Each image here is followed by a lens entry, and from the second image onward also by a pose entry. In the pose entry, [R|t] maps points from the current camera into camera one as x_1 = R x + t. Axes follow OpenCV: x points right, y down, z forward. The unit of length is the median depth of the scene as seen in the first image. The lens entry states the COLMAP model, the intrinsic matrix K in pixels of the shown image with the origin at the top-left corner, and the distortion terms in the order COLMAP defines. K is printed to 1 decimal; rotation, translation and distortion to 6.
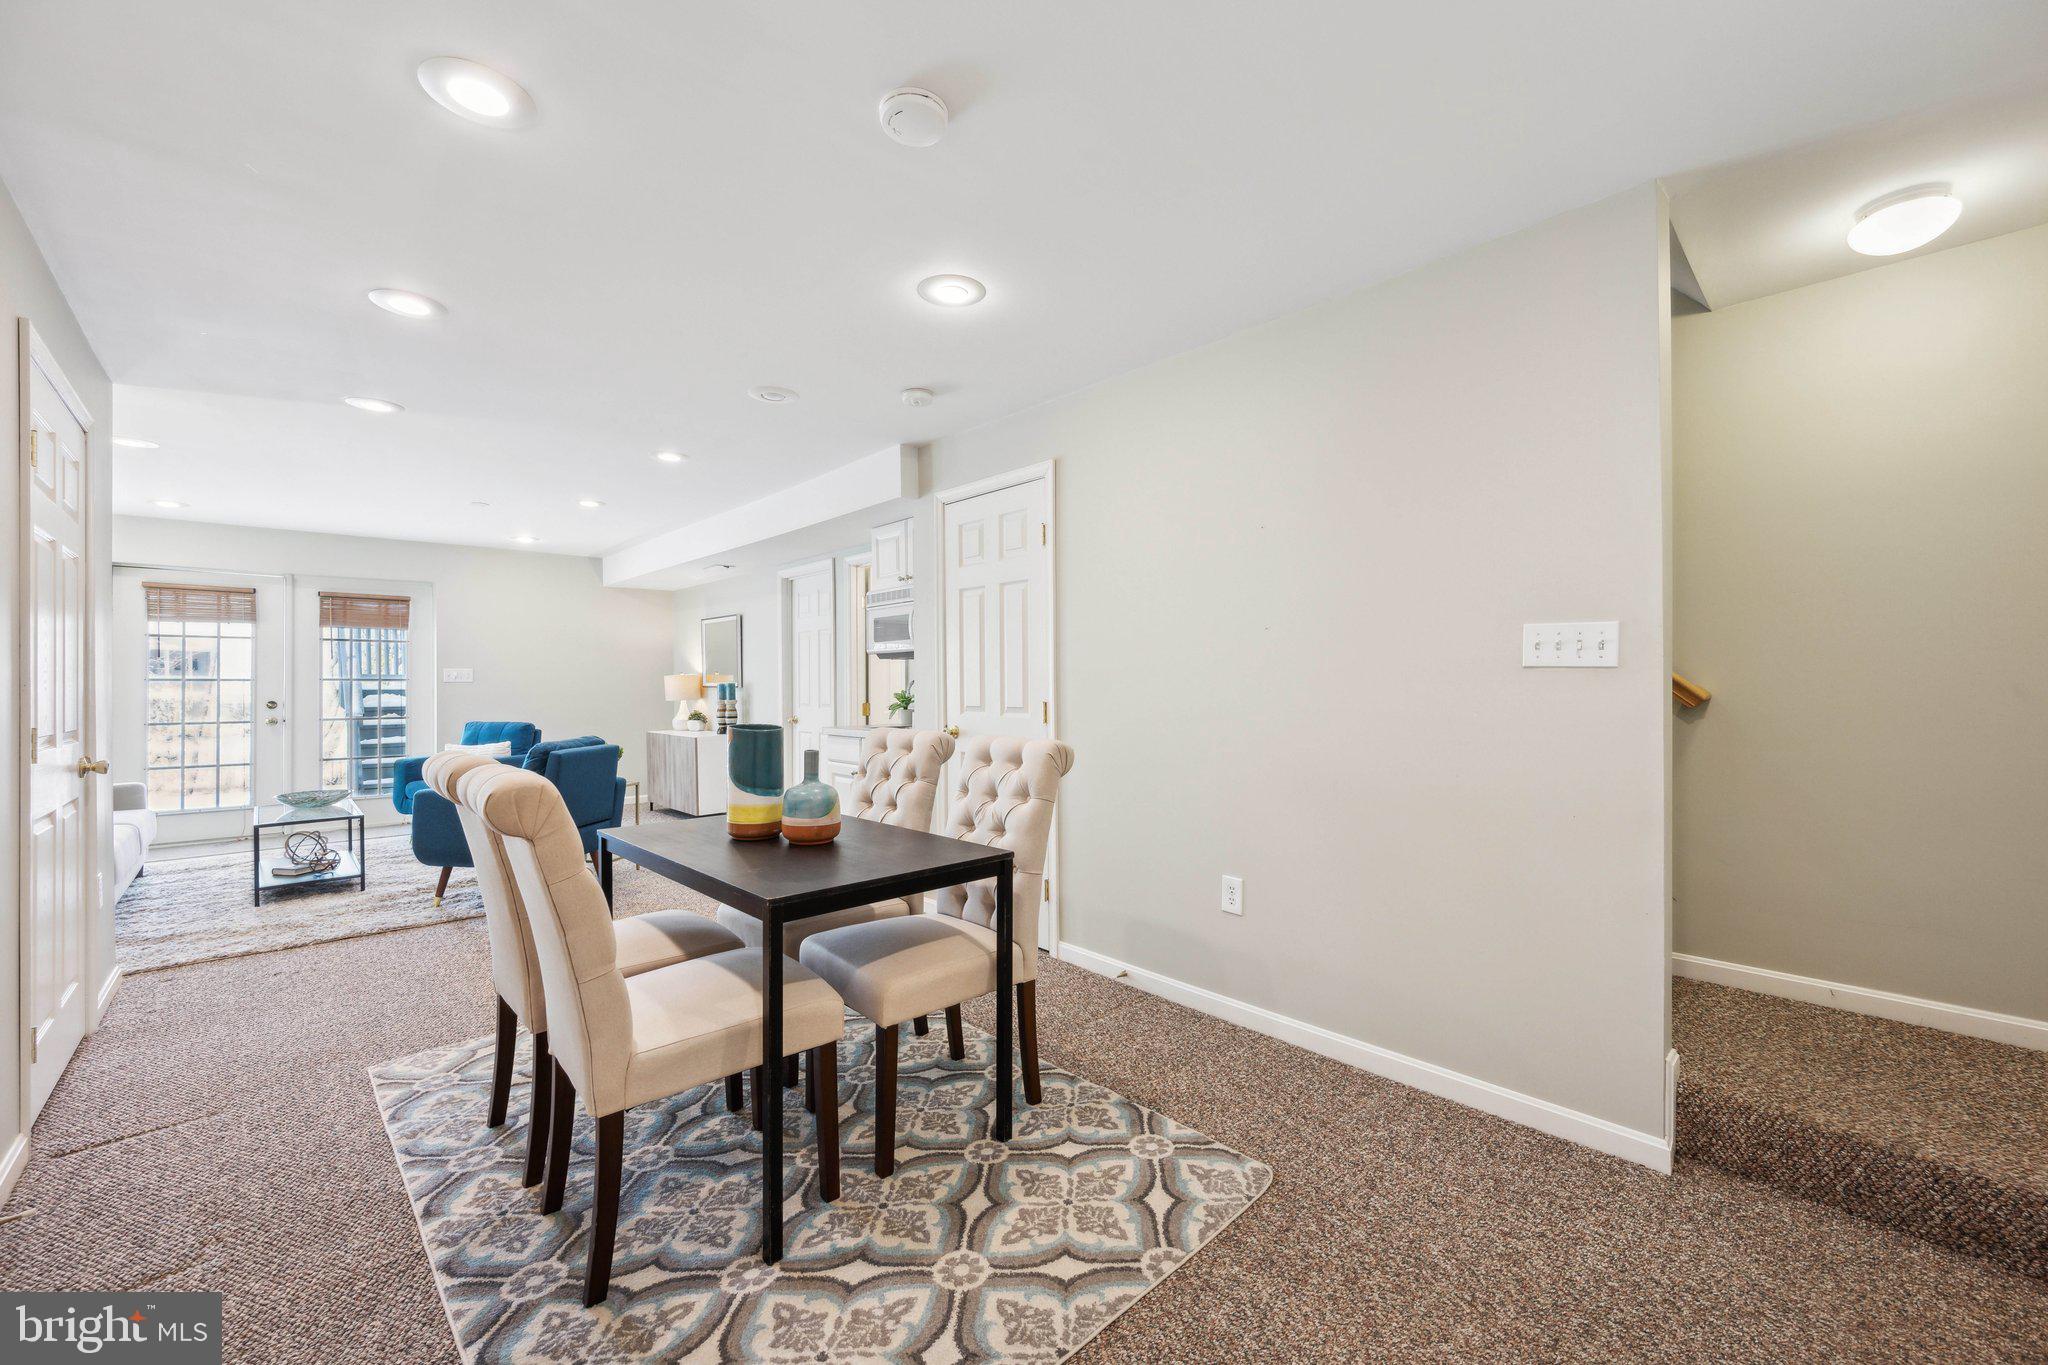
lens RADIAL K [[810.1, 0, 1025.4], [0, 810.1, 677.8], [0, 0, 1]] dist [0.001330, -0.000056]
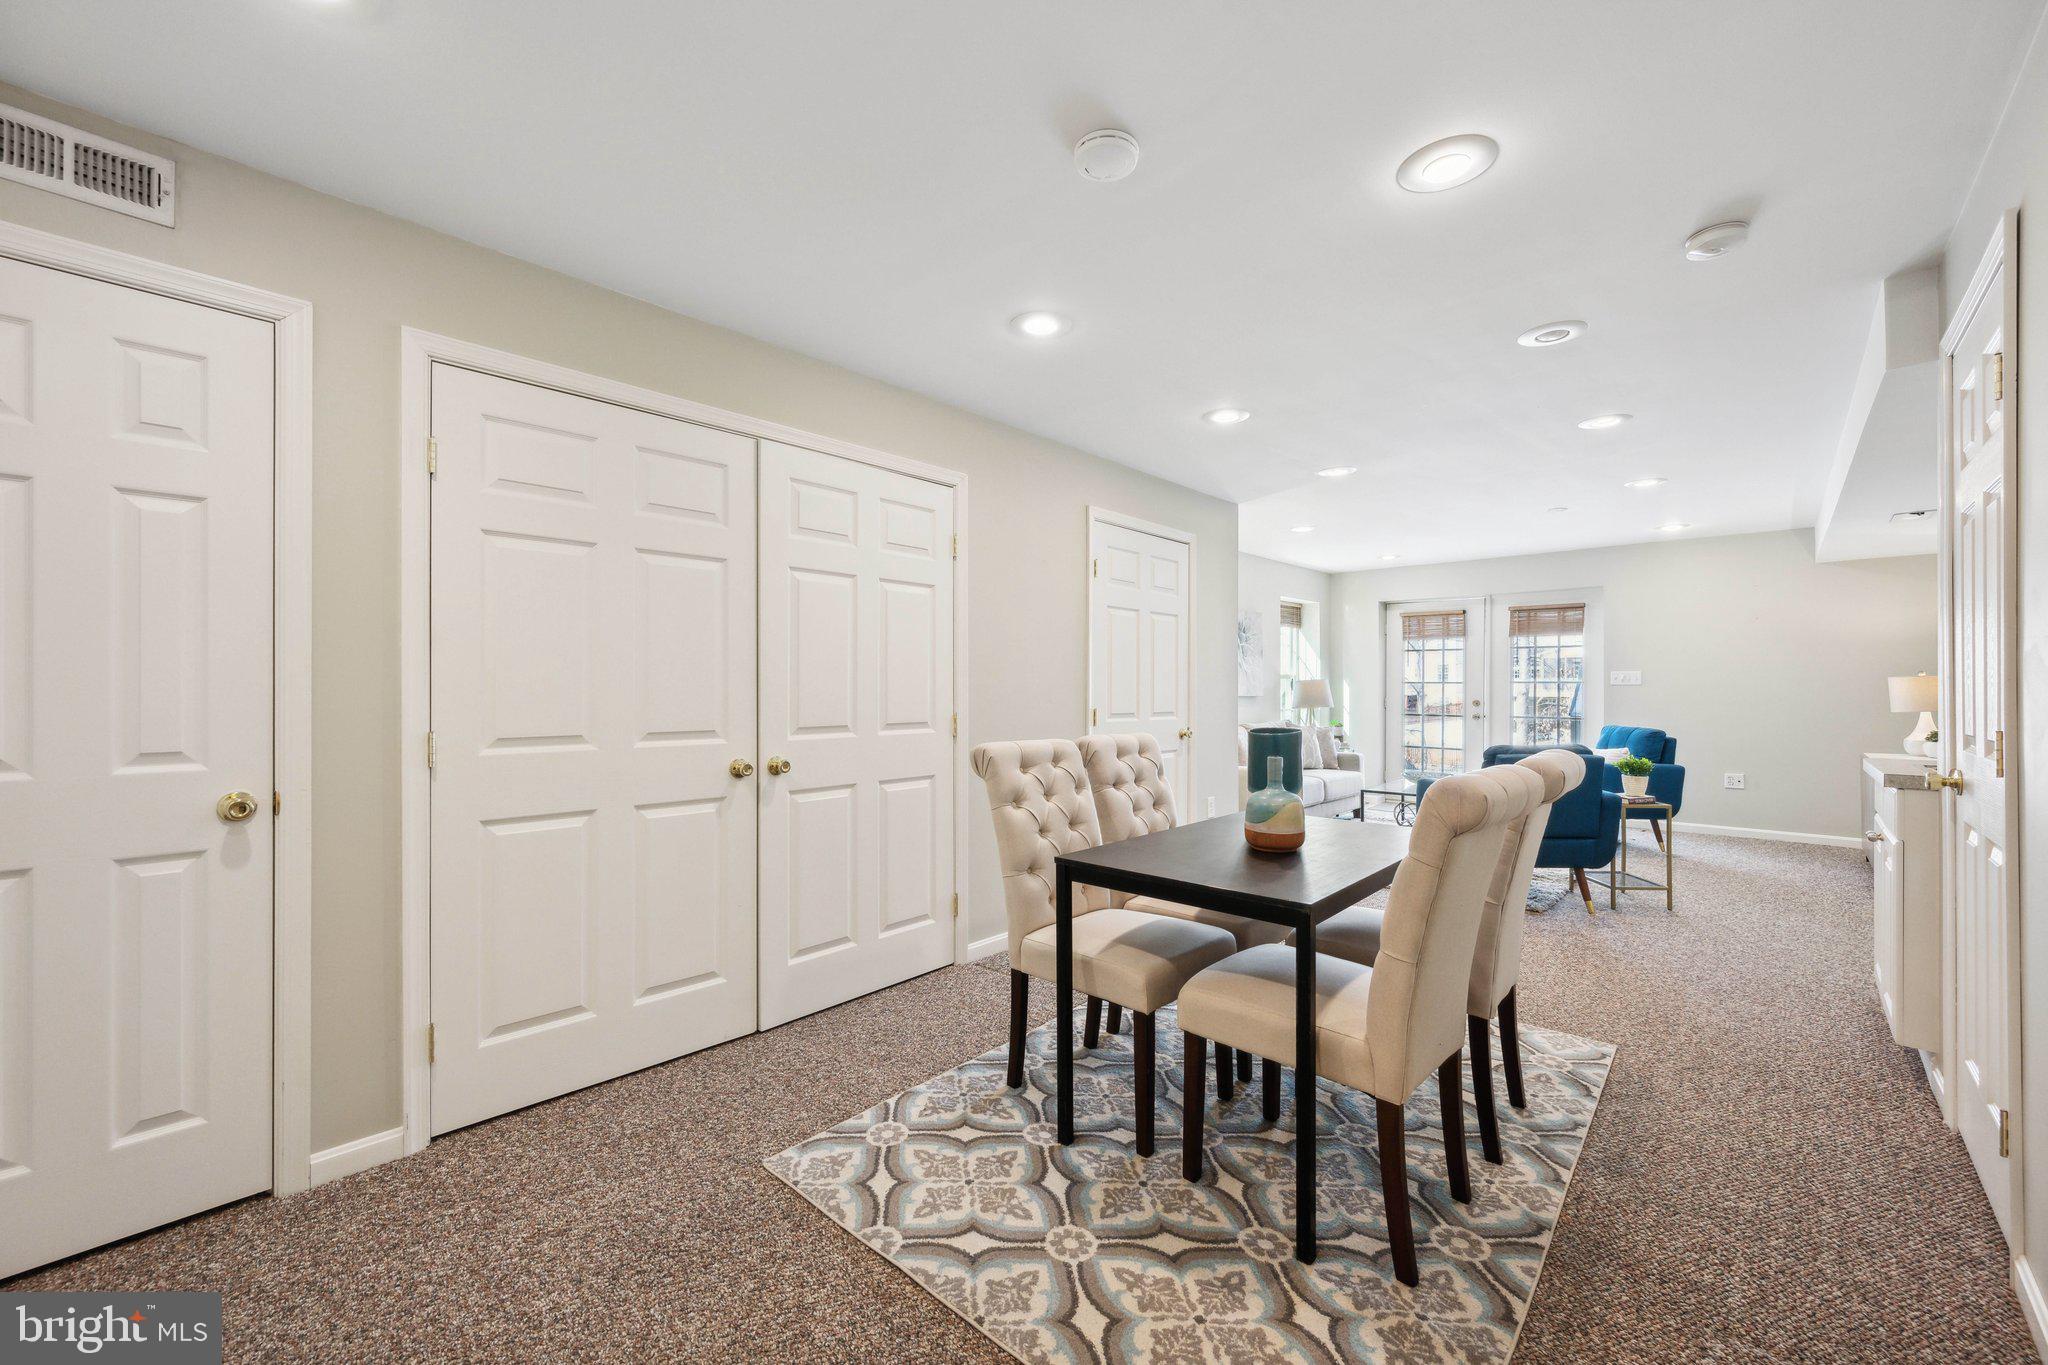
lens RADIAL K [[810.1, 0, 1038.0], [0, 810.1, 694.5], [0, 0, 1]] dist [0.001330, -0.000056]
pose [[0.083500, 0.013433, -0.996417, 0.775972], [0.009157, 0.999857, 0.014246, -0.010069], [0.996466, -0.010313, 0.083365, 0.693616]]
